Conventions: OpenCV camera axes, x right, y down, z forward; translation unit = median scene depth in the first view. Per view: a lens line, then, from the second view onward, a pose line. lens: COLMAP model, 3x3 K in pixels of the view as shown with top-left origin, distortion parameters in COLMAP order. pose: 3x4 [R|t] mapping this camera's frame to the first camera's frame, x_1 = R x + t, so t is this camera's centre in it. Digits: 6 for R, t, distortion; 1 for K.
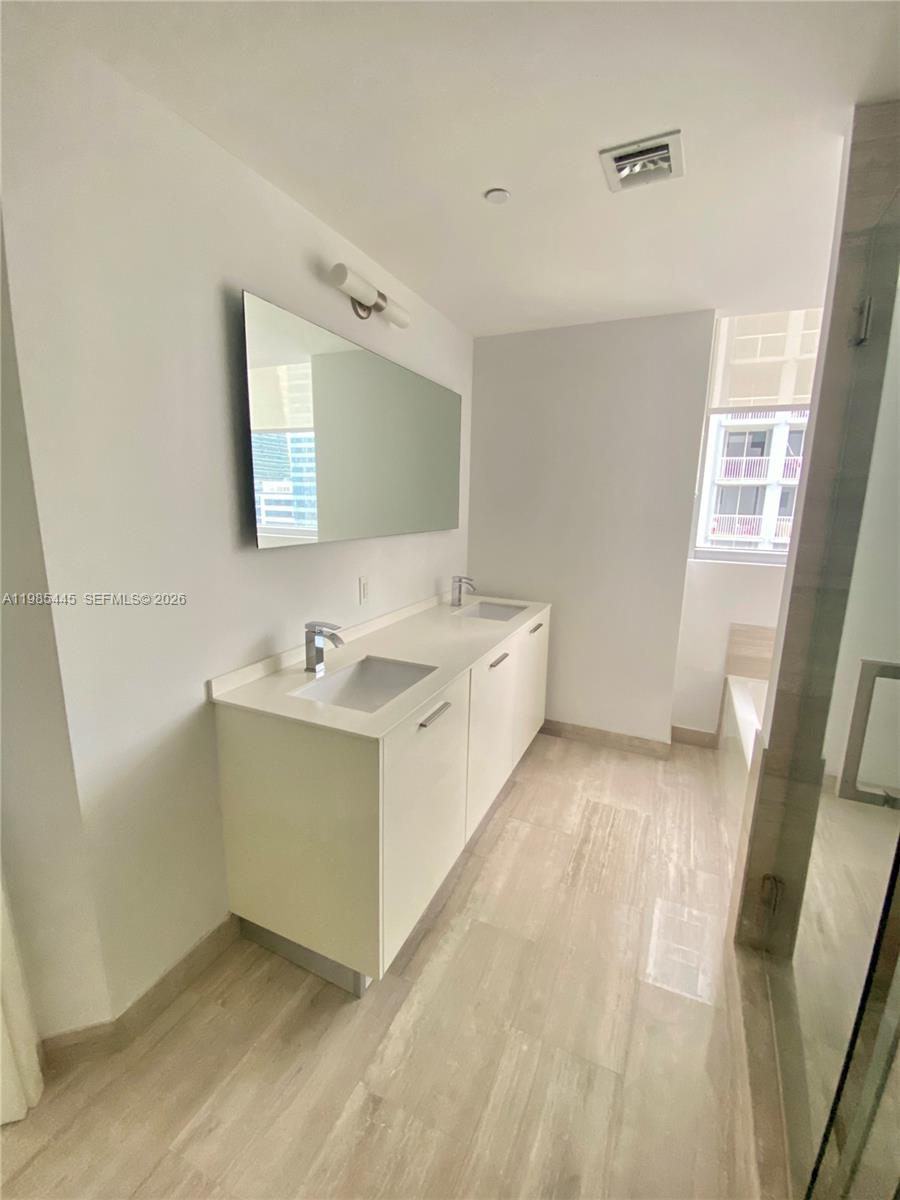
lens RADIAL K [[492.6, 0, 450.0], [0, 492.6, 600.0], [0, 0, 1]] dist [-0.047300, -0.000168]
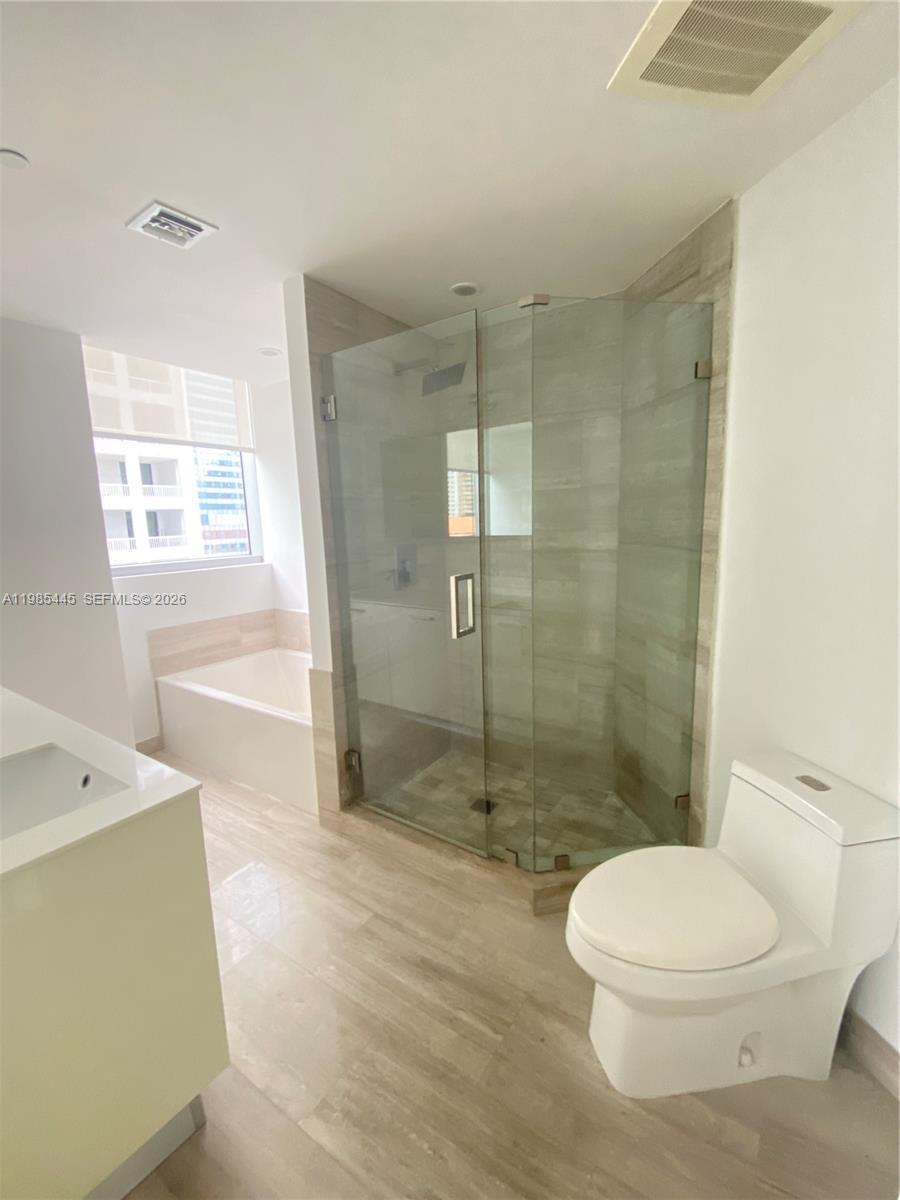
lens RADIAL K [[492.6, 0, 450.0], [0, 492.6, 600.0], [0, 0, 1]] dist [-0.047300, -0.000168]
pose [[0.153293, -0.176509, 0.972289, -0.841961], [0.219037, 0.965512, 0.140745, -0.054483], [-0.963600, 0.191392, 0.186668, 0.319190]]
